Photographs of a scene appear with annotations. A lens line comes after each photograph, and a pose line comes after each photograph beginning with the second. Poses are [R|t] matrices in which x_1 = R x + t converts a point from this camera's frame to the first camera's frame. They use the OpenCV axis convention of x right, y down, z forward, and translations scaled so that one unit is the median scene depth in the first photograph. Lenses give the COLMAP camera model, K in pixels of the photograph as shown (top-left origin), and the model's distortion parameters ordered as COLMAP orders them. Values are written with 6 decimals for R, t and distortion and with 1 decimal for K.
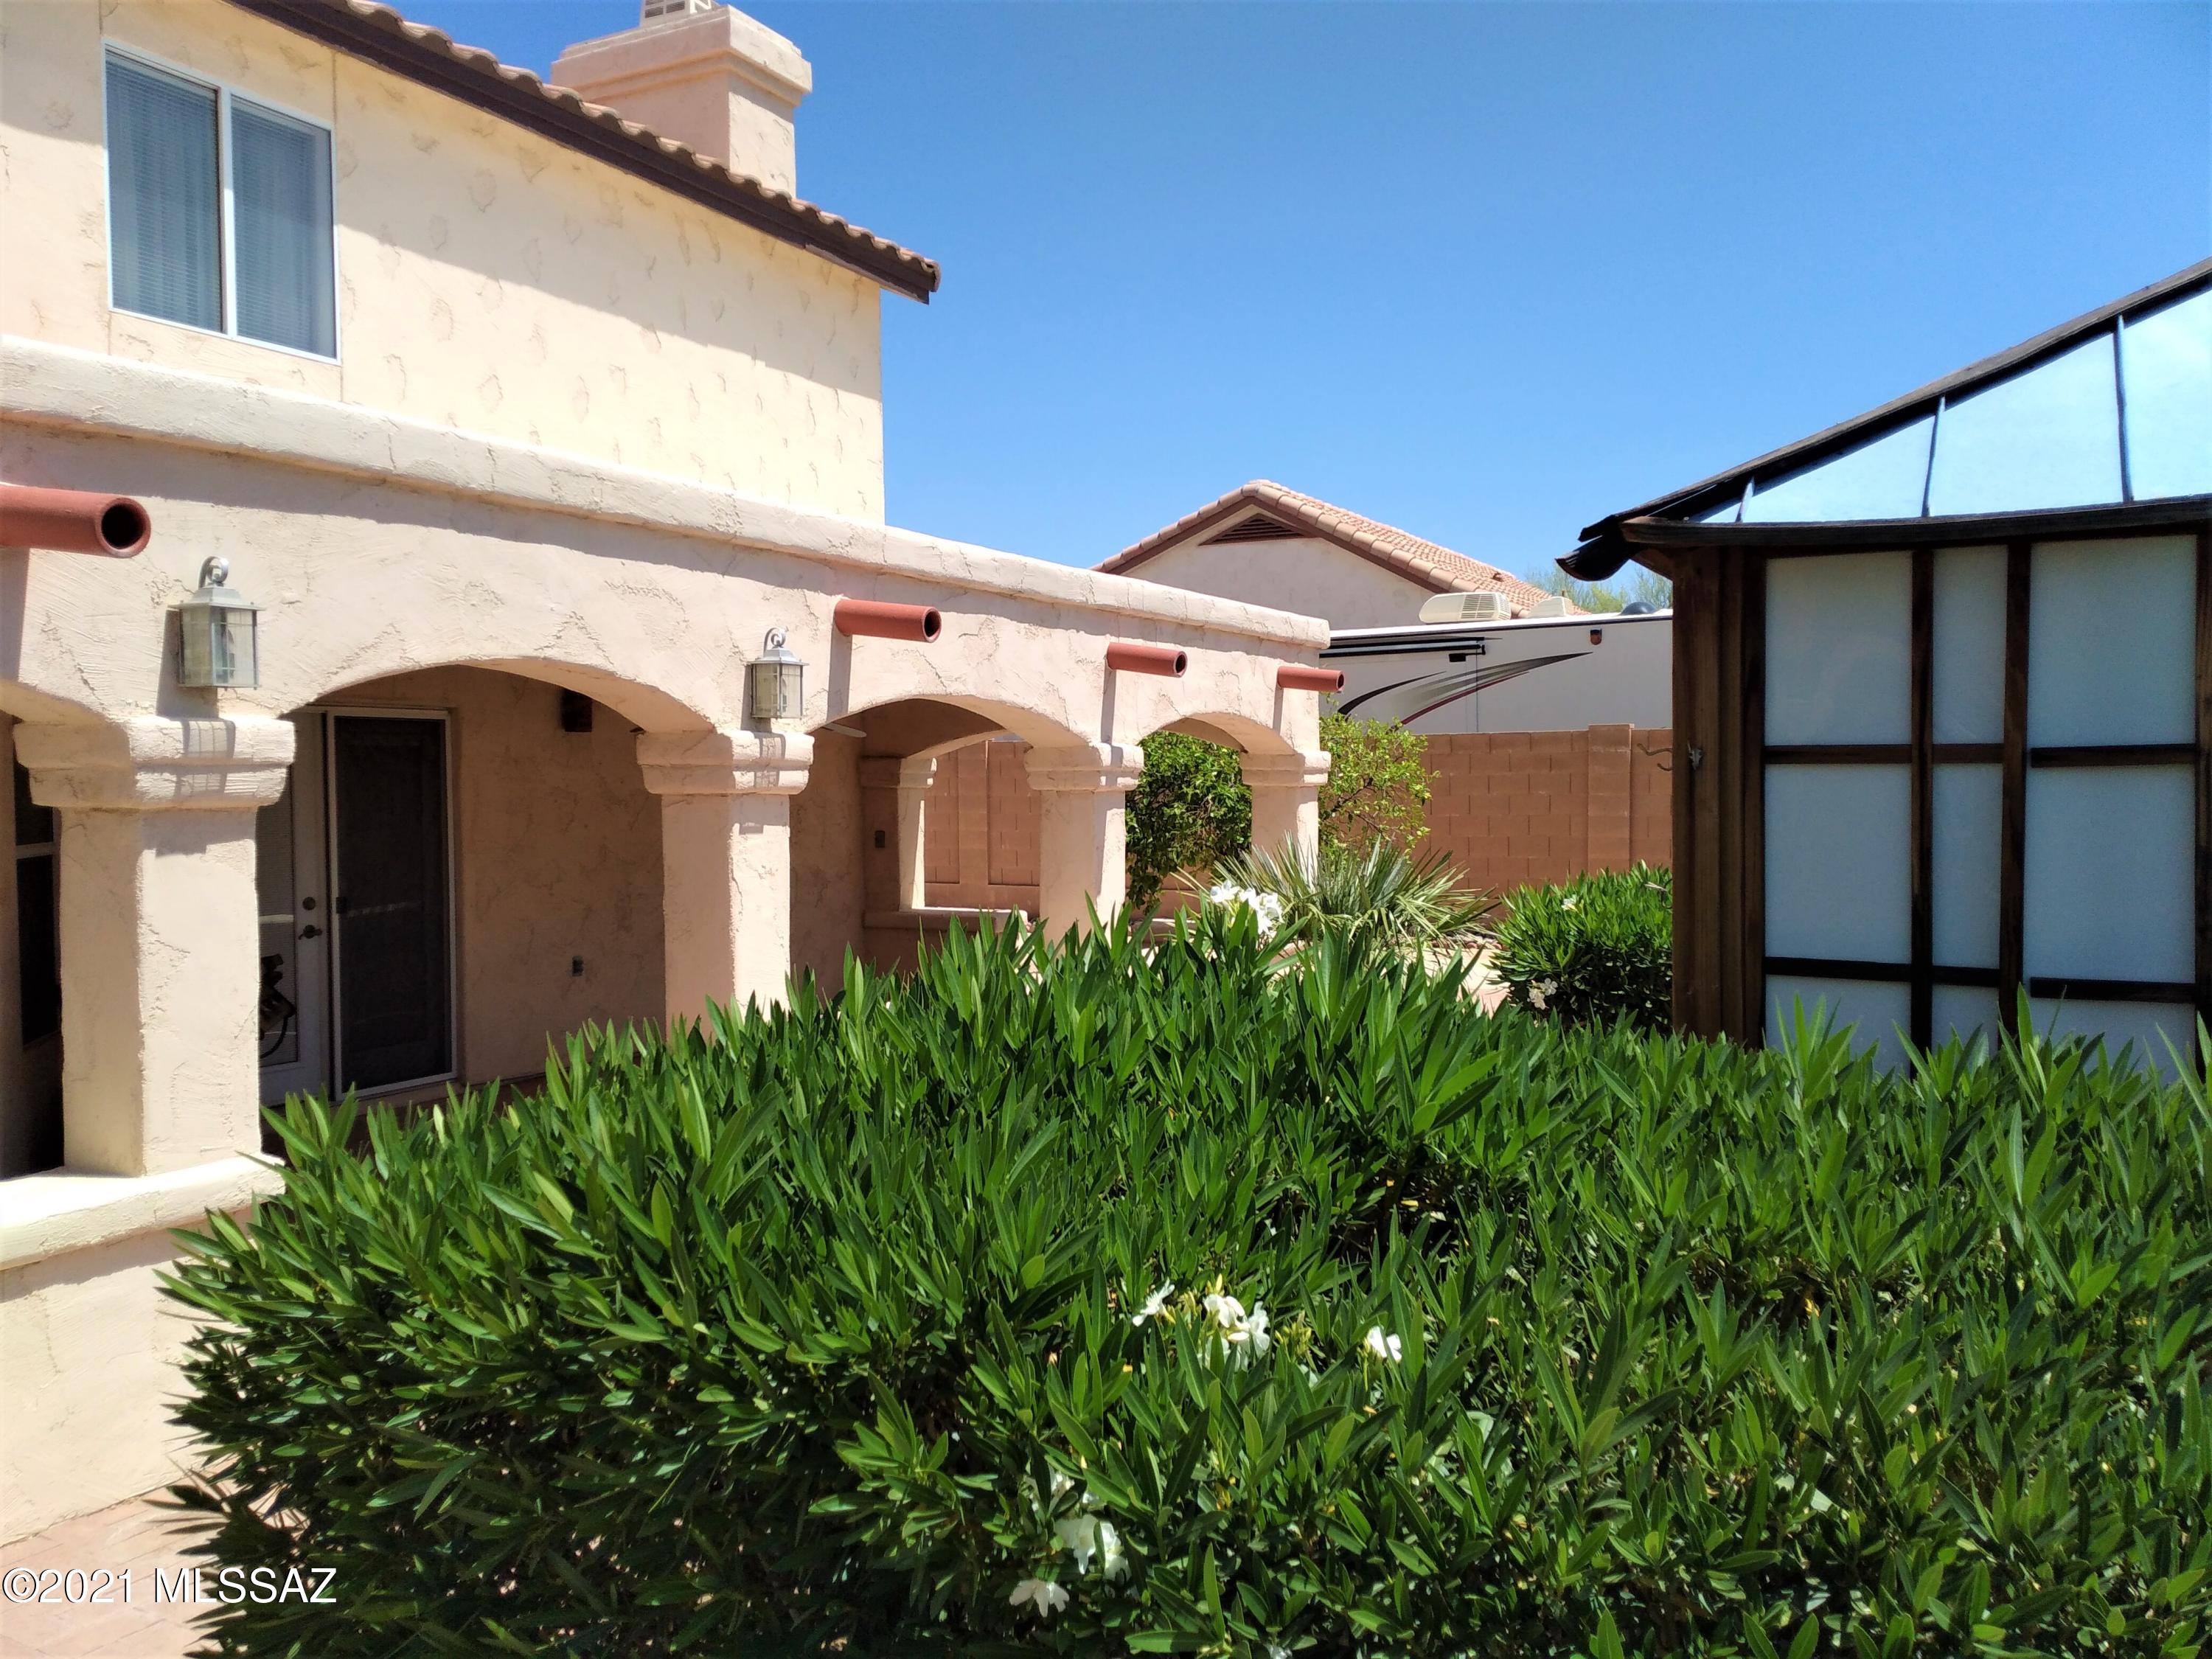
lens RADIAL K [[1737.2, 0, 1109.2], [0, 1737.2, 852.6], [0, 0, 1]] dist [0.011973, -0.034700]
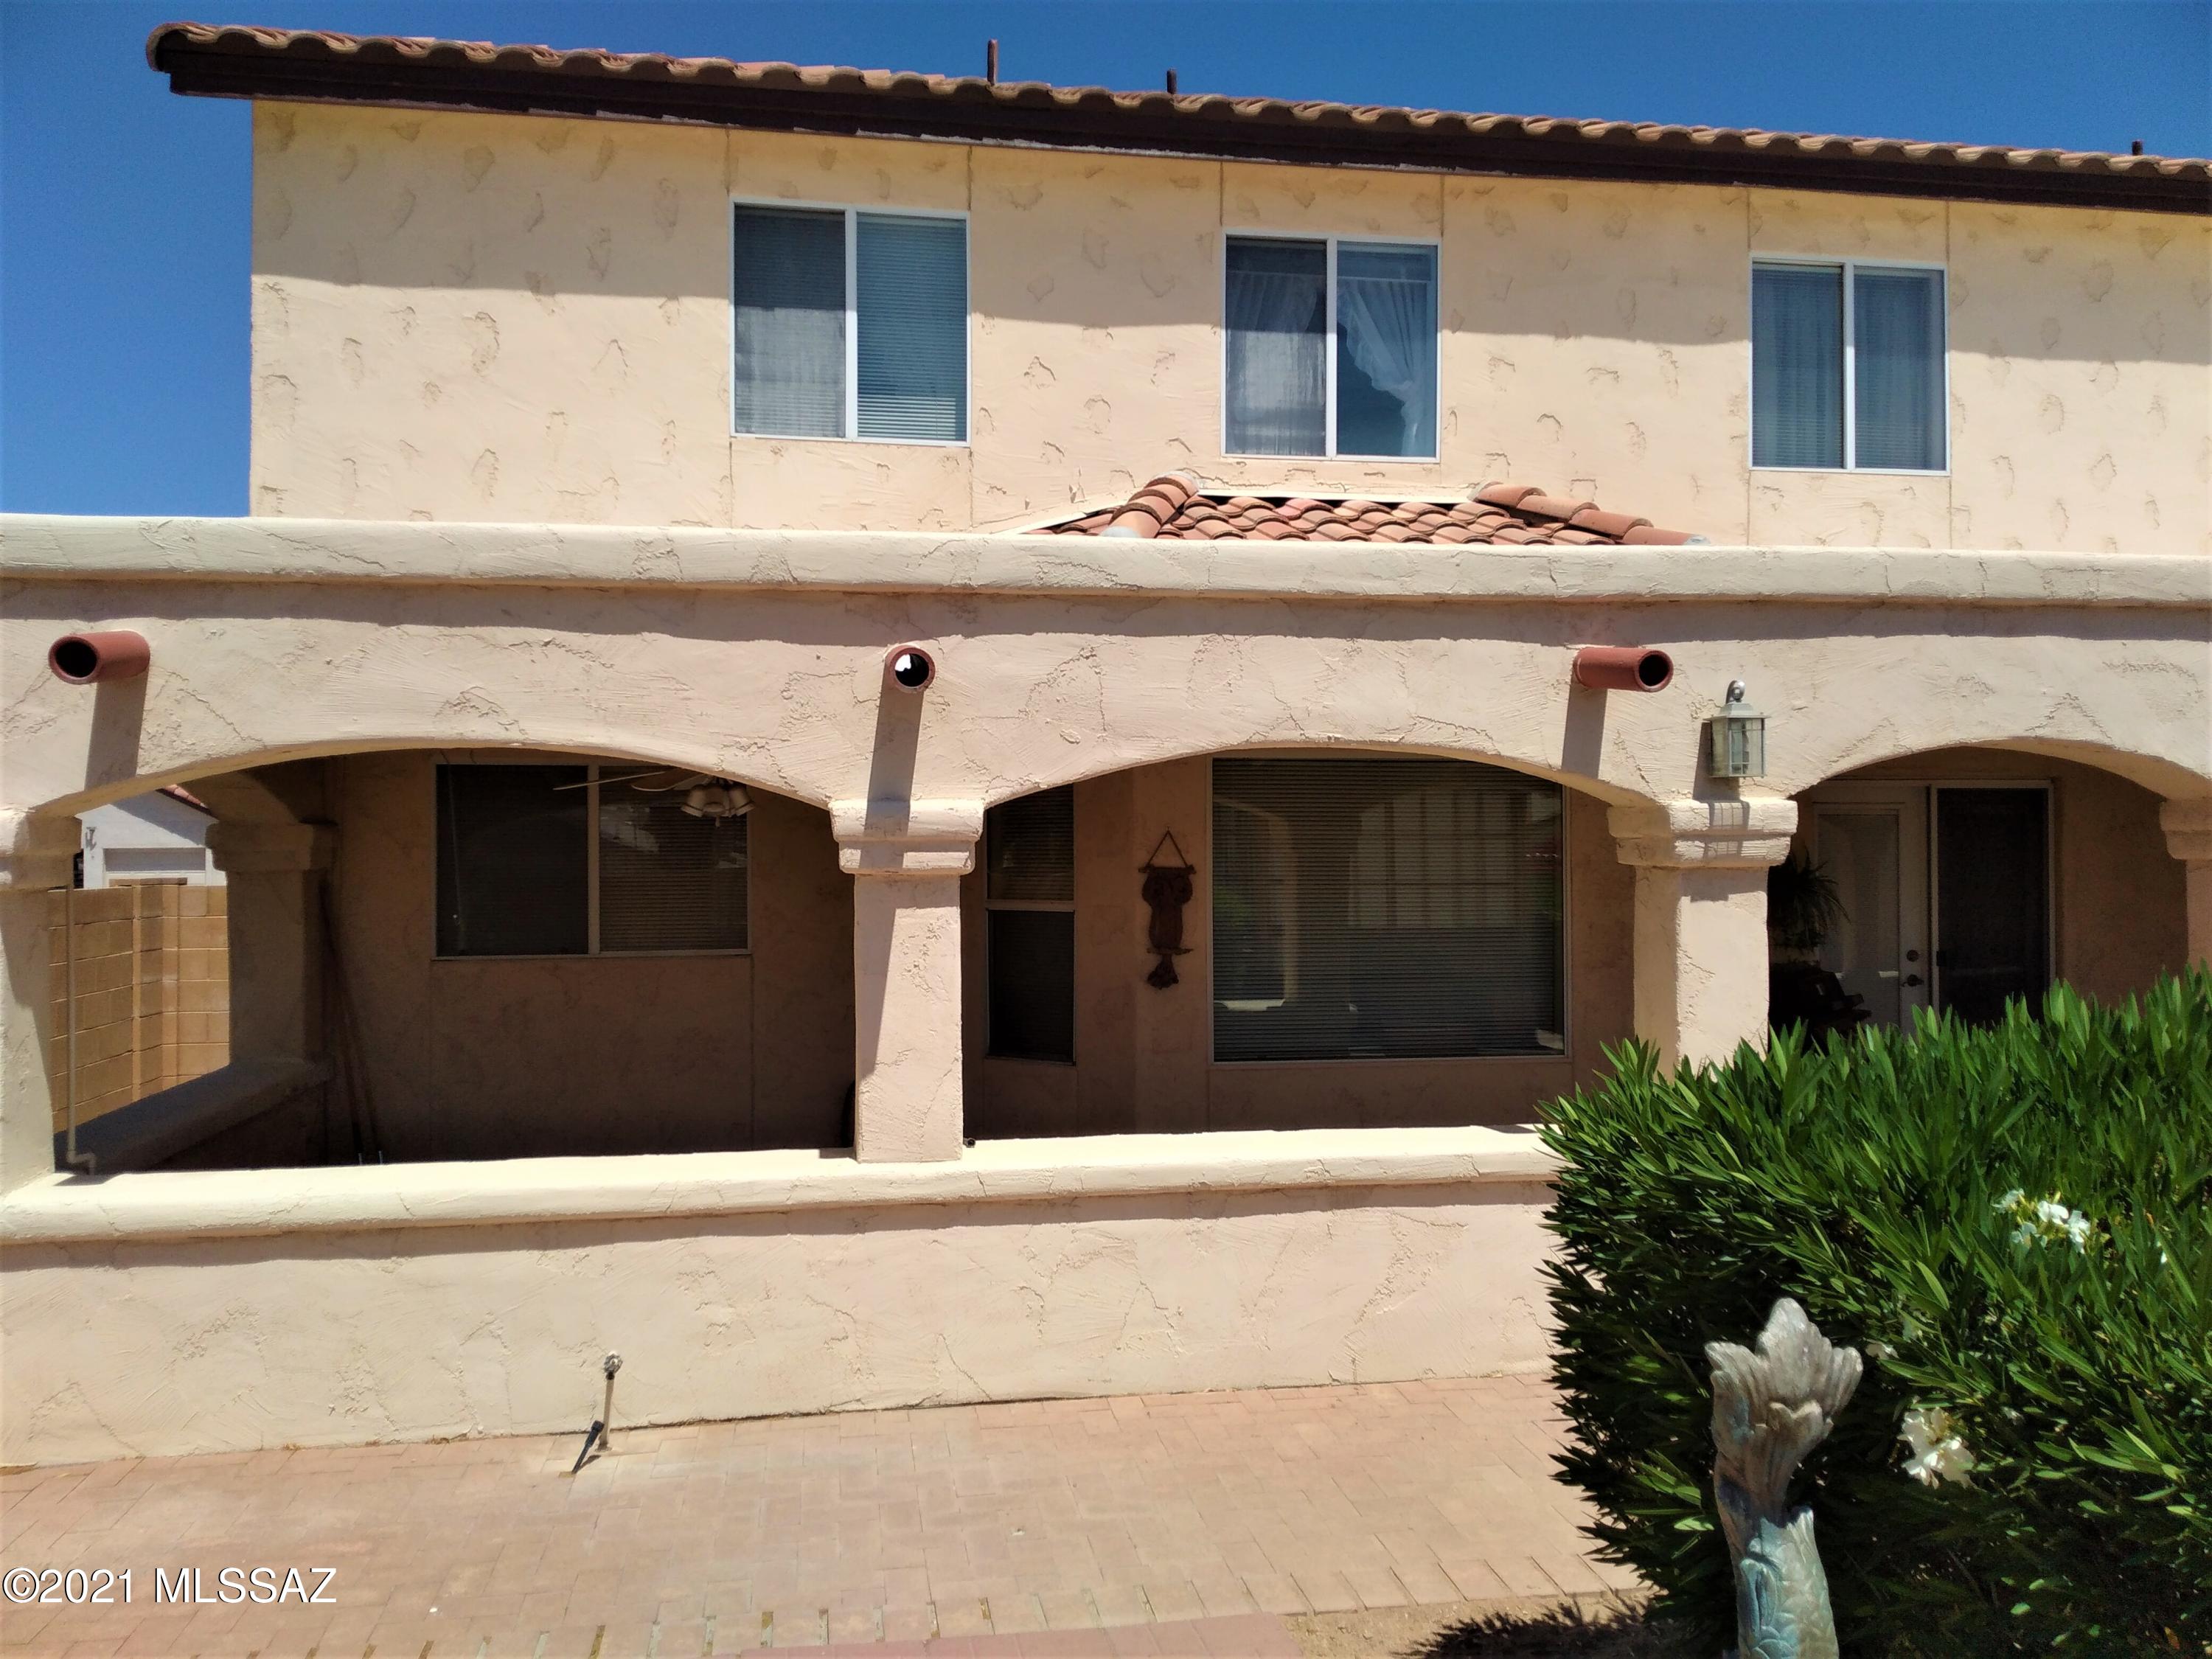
lens RADIAL K [[1737.2, 0, 1108.0], [0, 1737.2, 836.2], [0, 0, 1]] dist [0.011973, -0.034700]
pose [[0.593789, -0.006886, -0.804591, 0.216966], [-0.031540, 0.998996, -0.031826, 0.006550], [0.804002, 0.044275, 0.592976, -0.142180]]
